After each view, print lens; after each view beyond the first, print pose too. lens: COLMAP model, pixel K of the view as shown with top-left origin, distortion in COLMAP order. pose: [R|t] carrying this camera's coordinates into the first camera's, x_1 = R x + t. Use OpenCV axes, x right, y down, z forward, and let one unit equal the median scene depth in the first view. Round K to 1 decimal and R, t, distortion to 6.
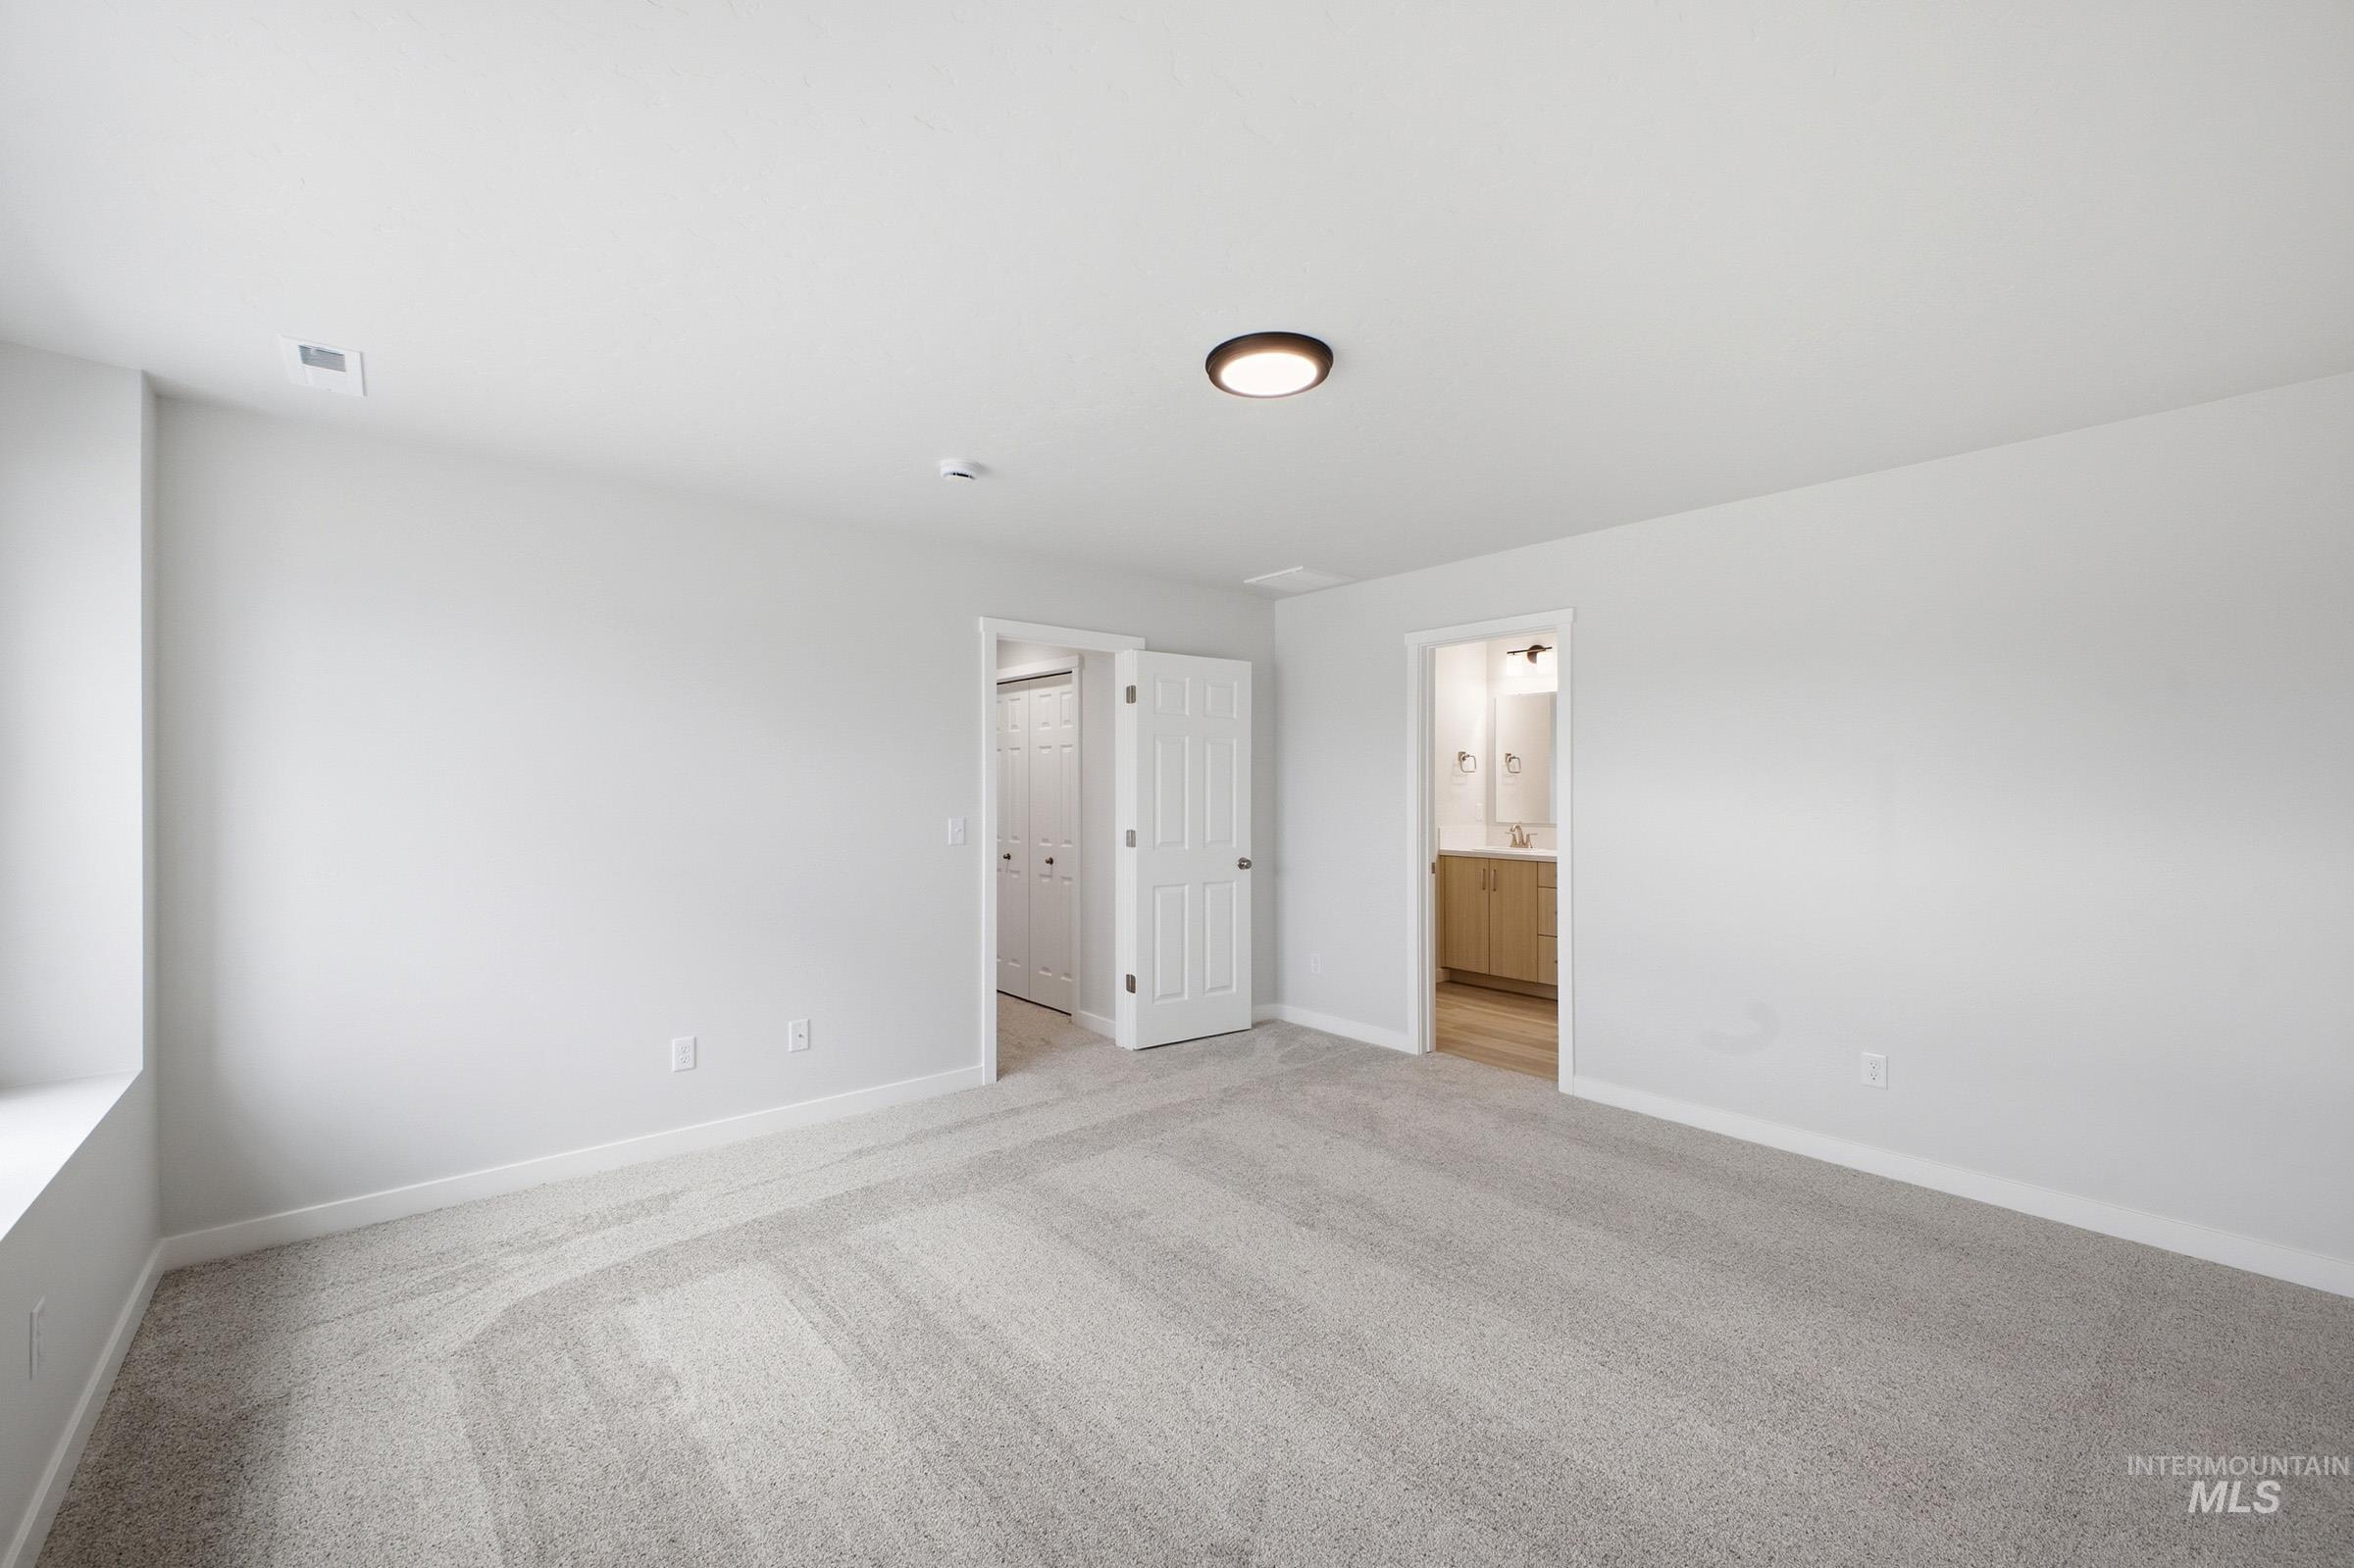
lens RADIAL K [[926.2, 0, 1168.3], [0, 926.2, 787.2], [0, 0, 1]] dist [0.012478, -0.001792]
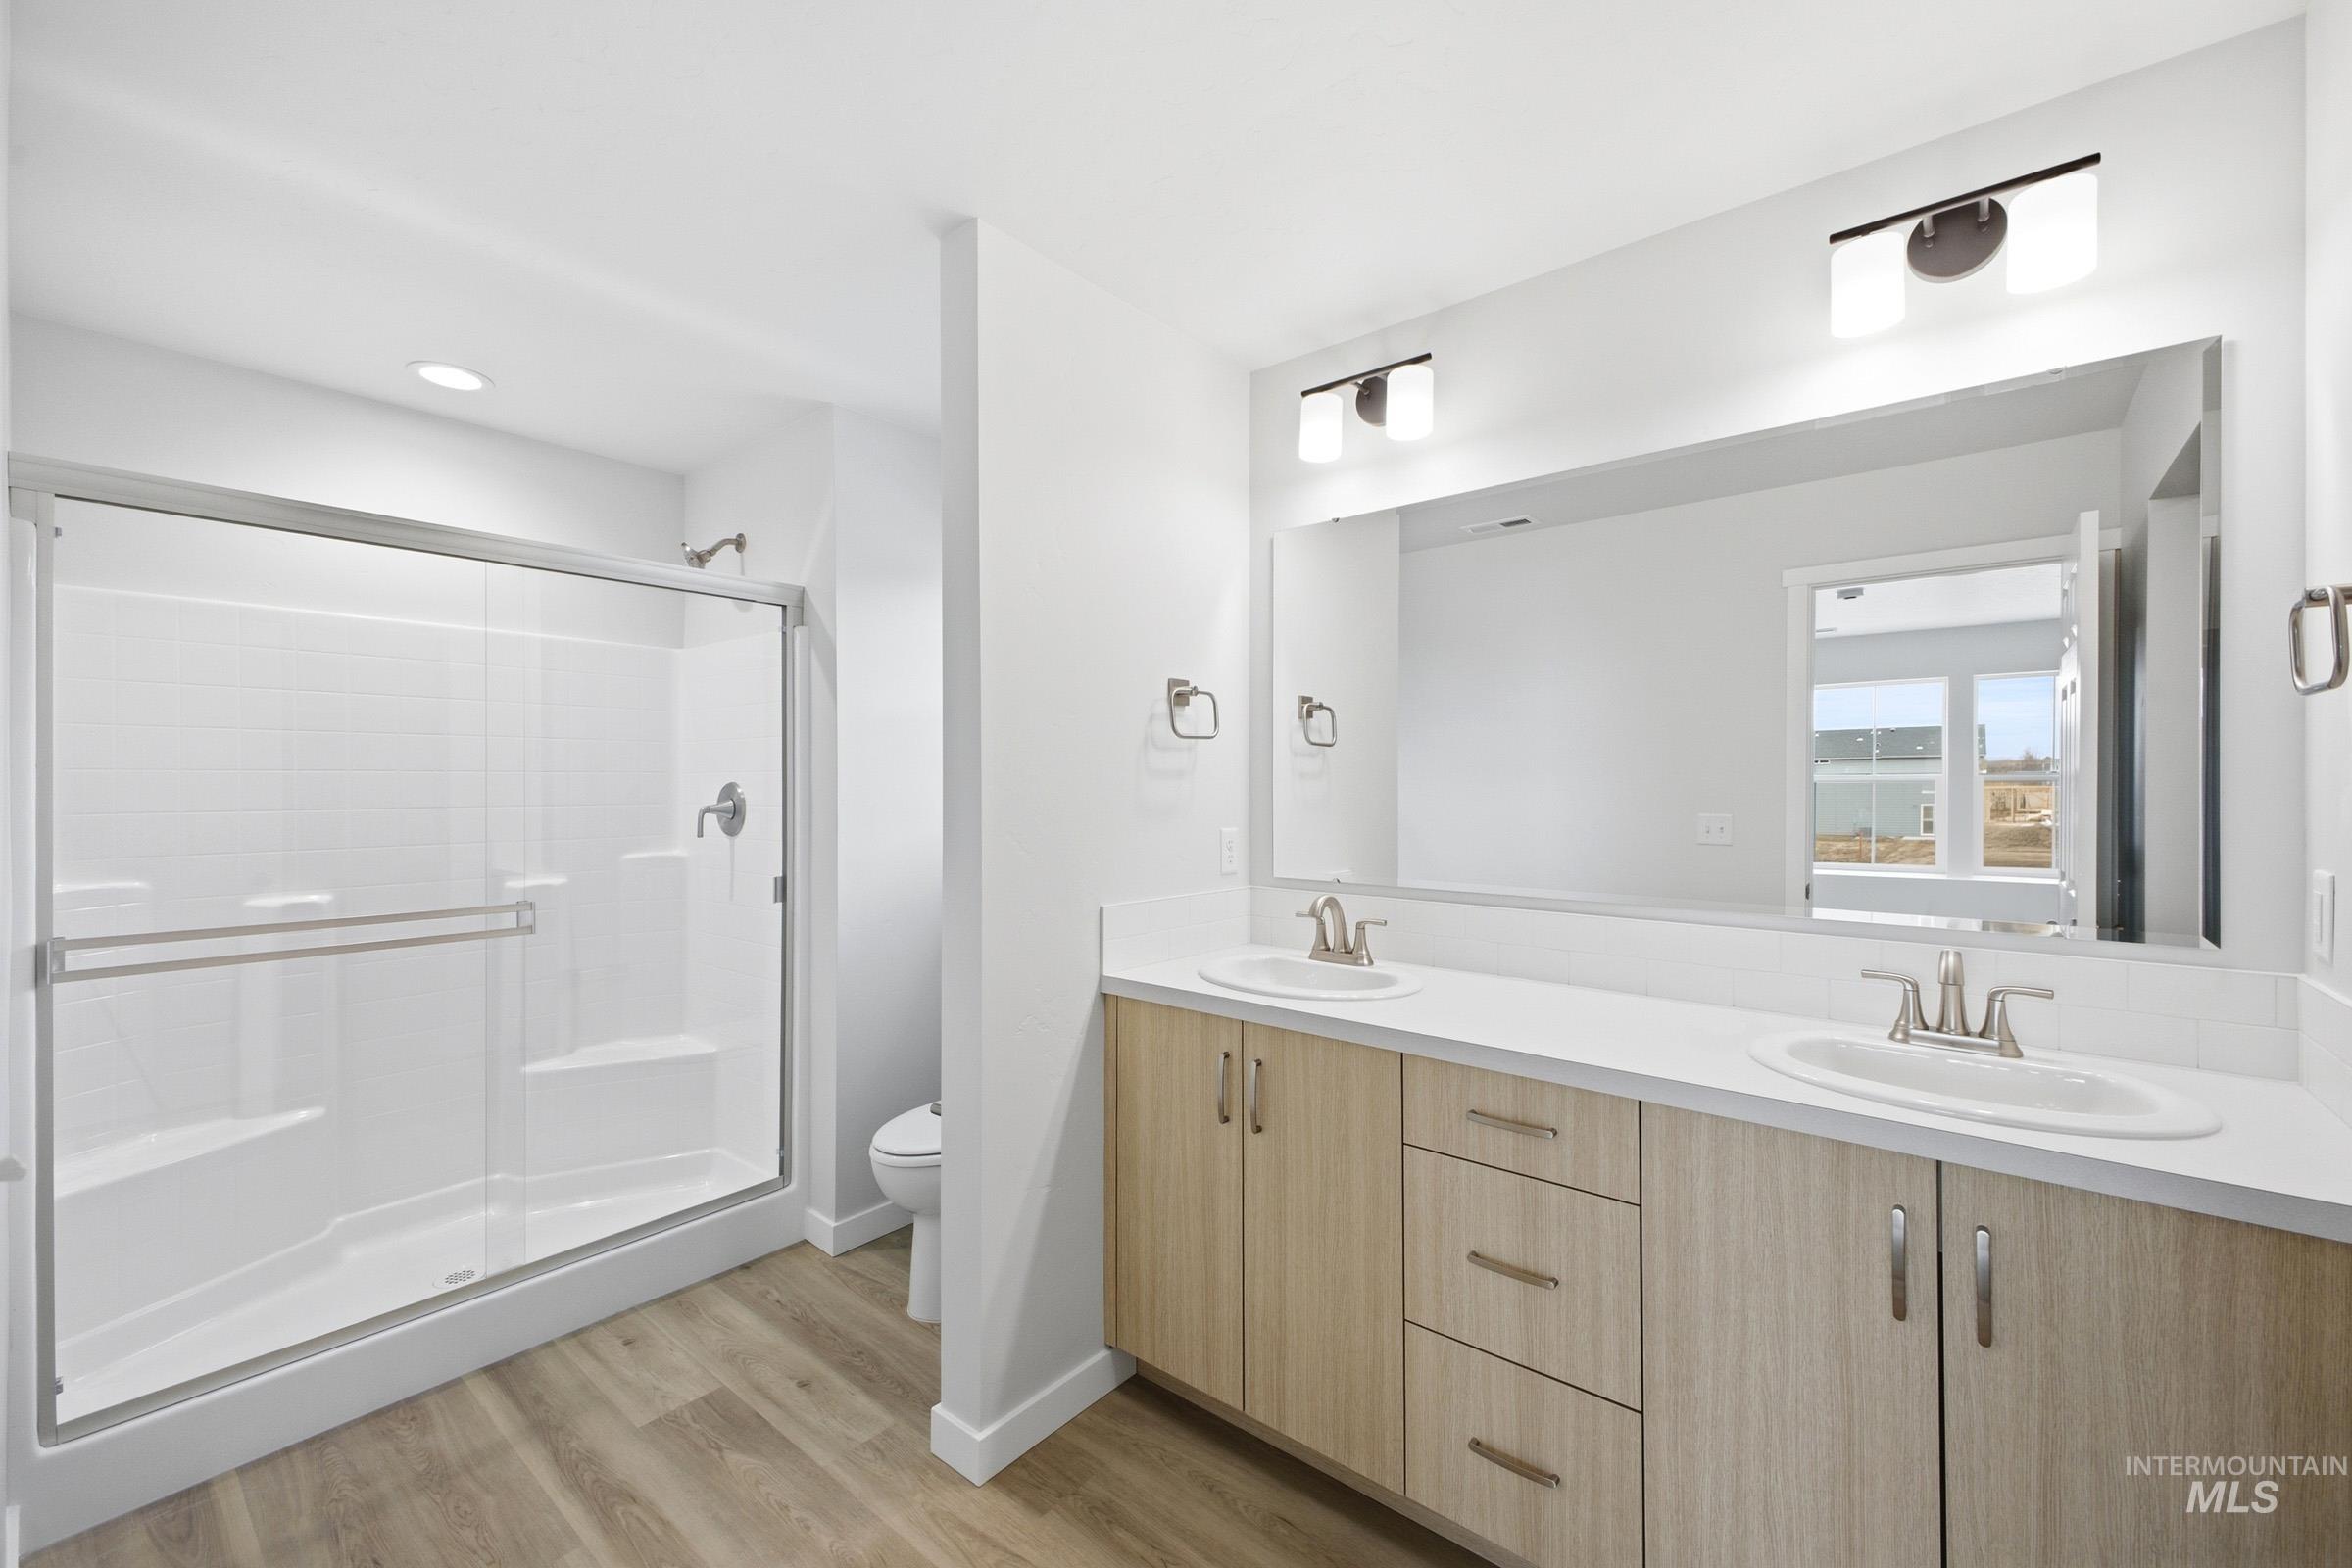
lens RADIAL K [[925.5, 0, 1163.5], [0, 925.5, 792.6], [0, 0, 1]] dist [0.012478, -0.001792]
pose [[0.981626, -0.001048, 0.190815, 0.247891], [0.000107, 0.999988, 0.004942, 0.001936], [-0.190817, -0.004831, 0.981614, 0.669275]]
